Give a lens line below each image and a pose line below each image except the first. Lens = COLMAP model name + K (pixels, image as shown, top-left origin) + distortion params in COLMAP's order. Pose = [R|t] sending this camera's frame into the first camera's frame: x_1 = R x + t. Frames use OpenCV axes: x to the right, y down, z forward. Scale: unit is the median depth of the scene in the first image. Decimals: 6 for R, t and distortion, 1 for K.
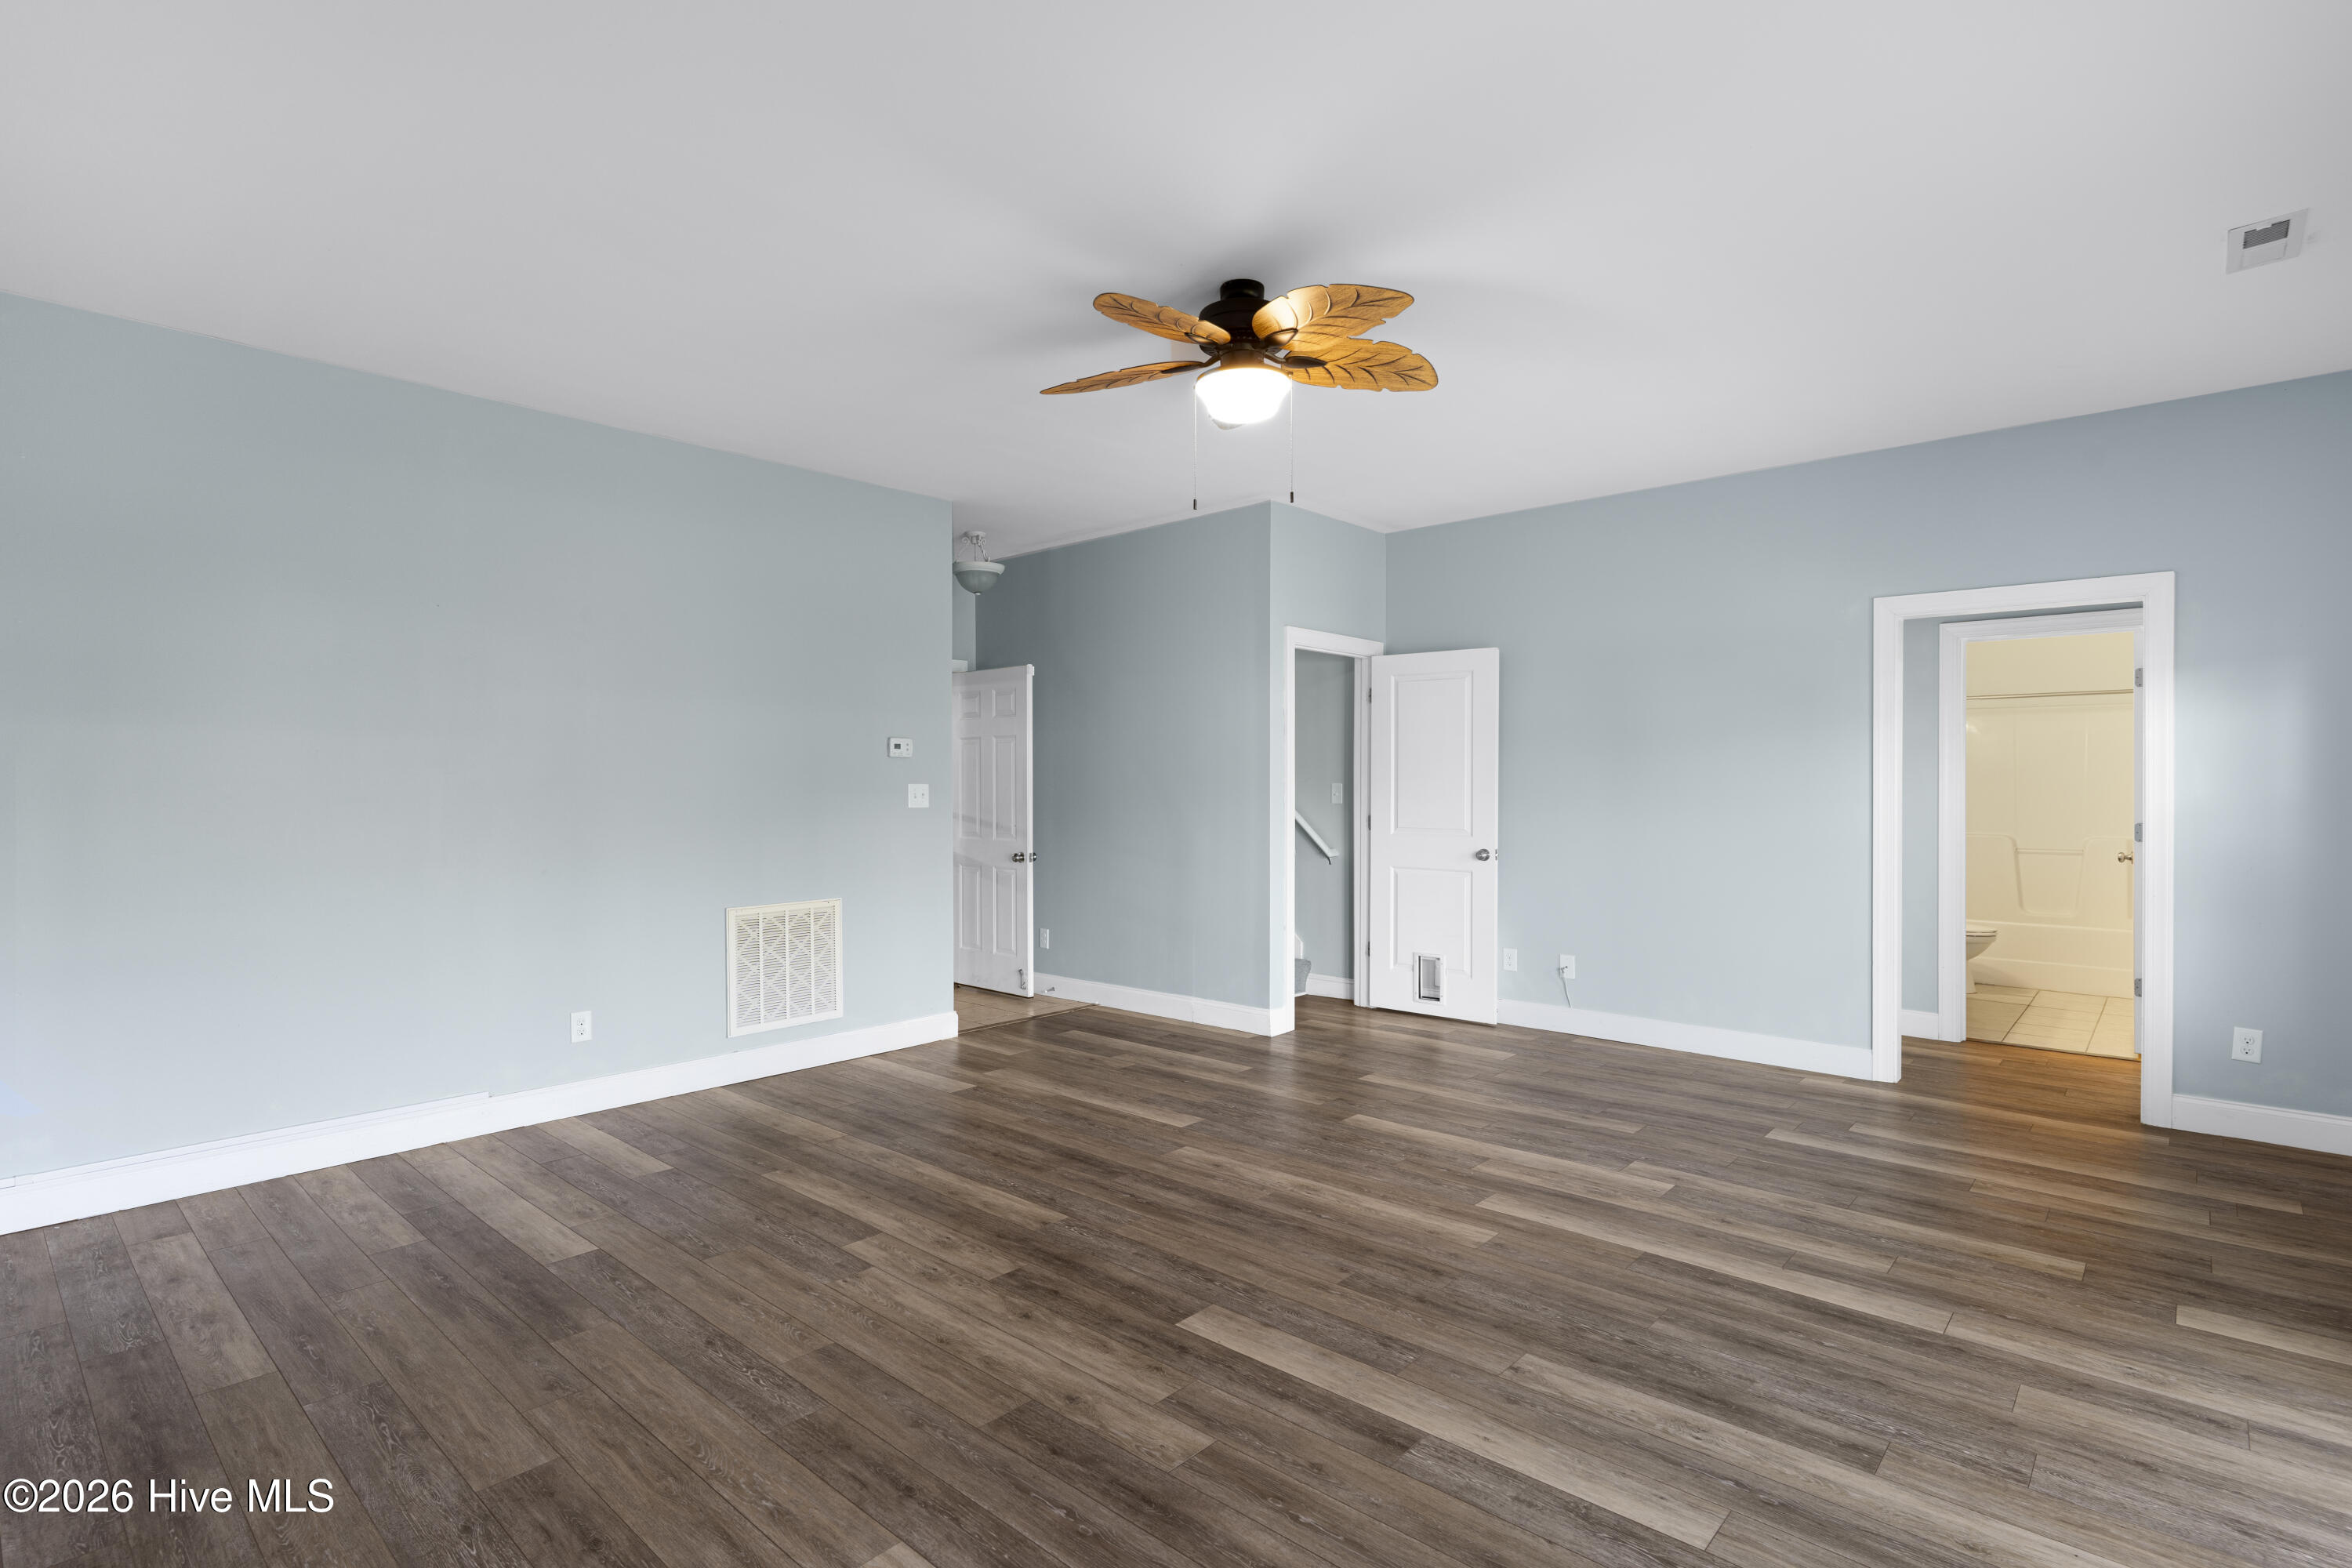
lens RADIAL K [[1140.9, 0, 1177.9], [0, 1140.9, 781.1], [0, 0, 1]] dist [-0.005128, 0.000579]
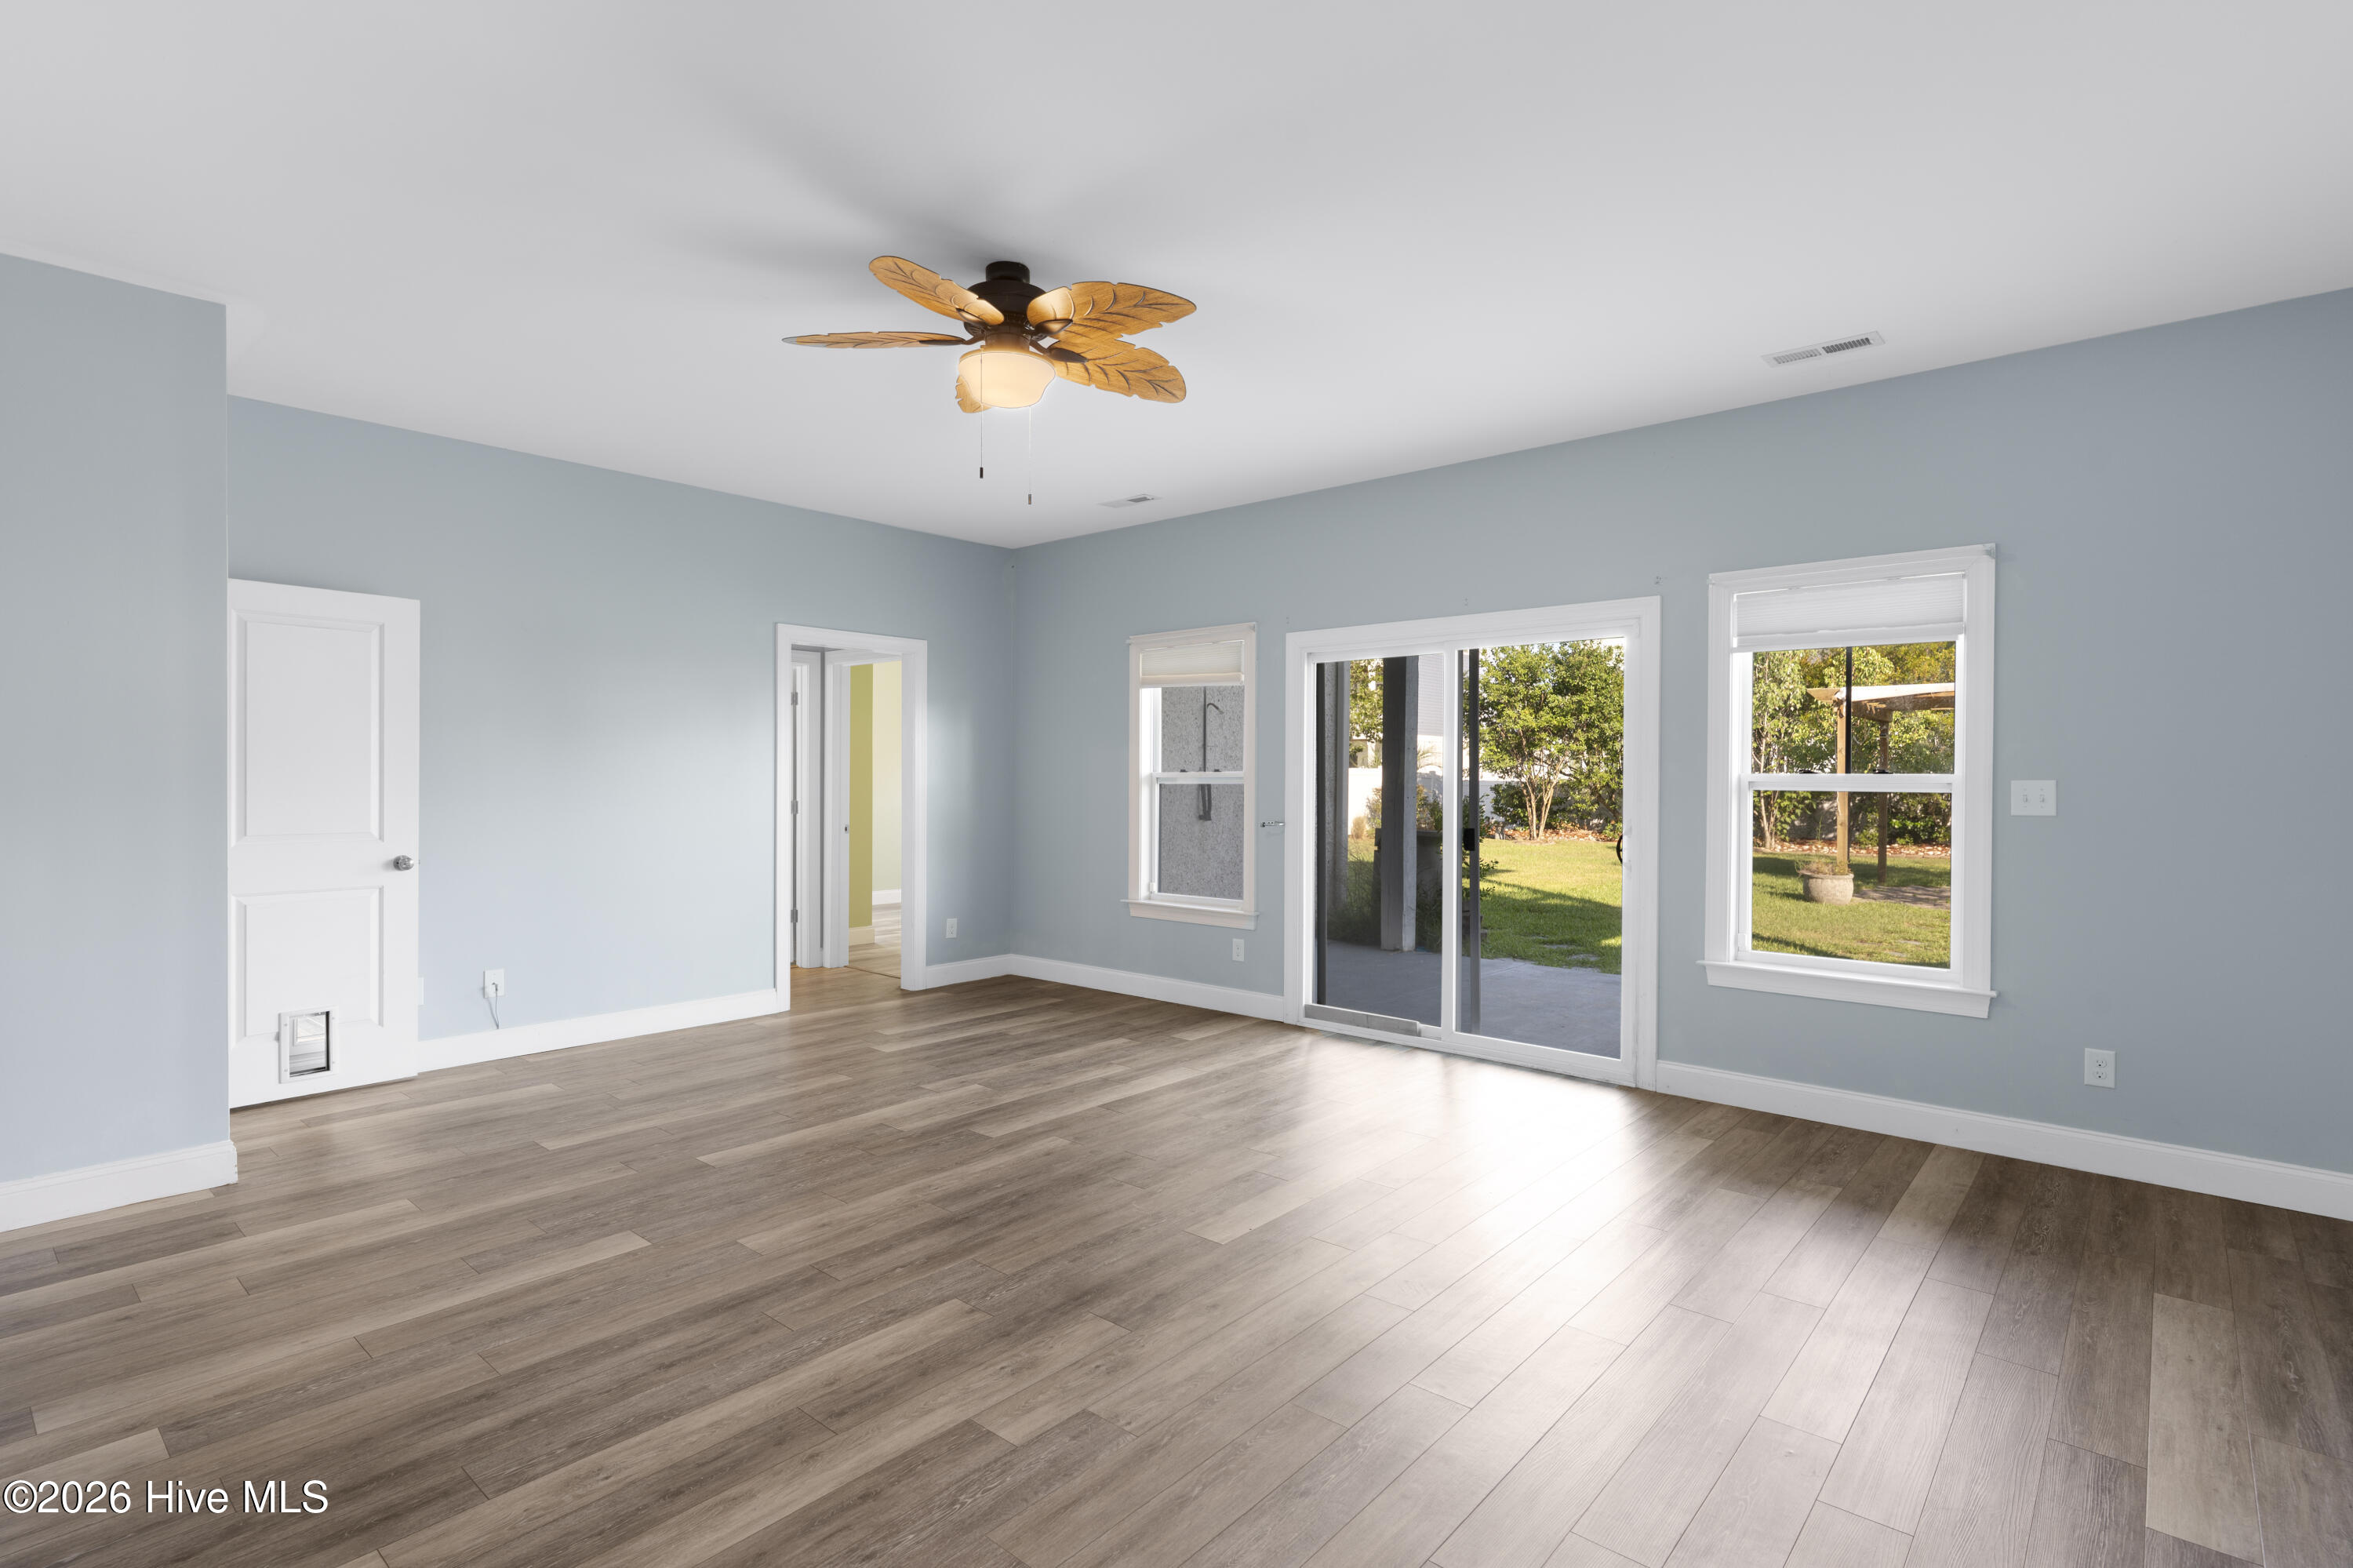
lens RADIAL K [[1141.4, 0, 1178.1], [0, 1141.4, 782.1], [0, 0, 1]] dist [-0.005128, 0.000579]
pose [[-0.015826, -0.008976, 0.999834, -0.811736], [-0.002364, 0.999957, 0.008940, 0.001375], [-0.999872, -0.002222, -0.015847, 0.755054]]
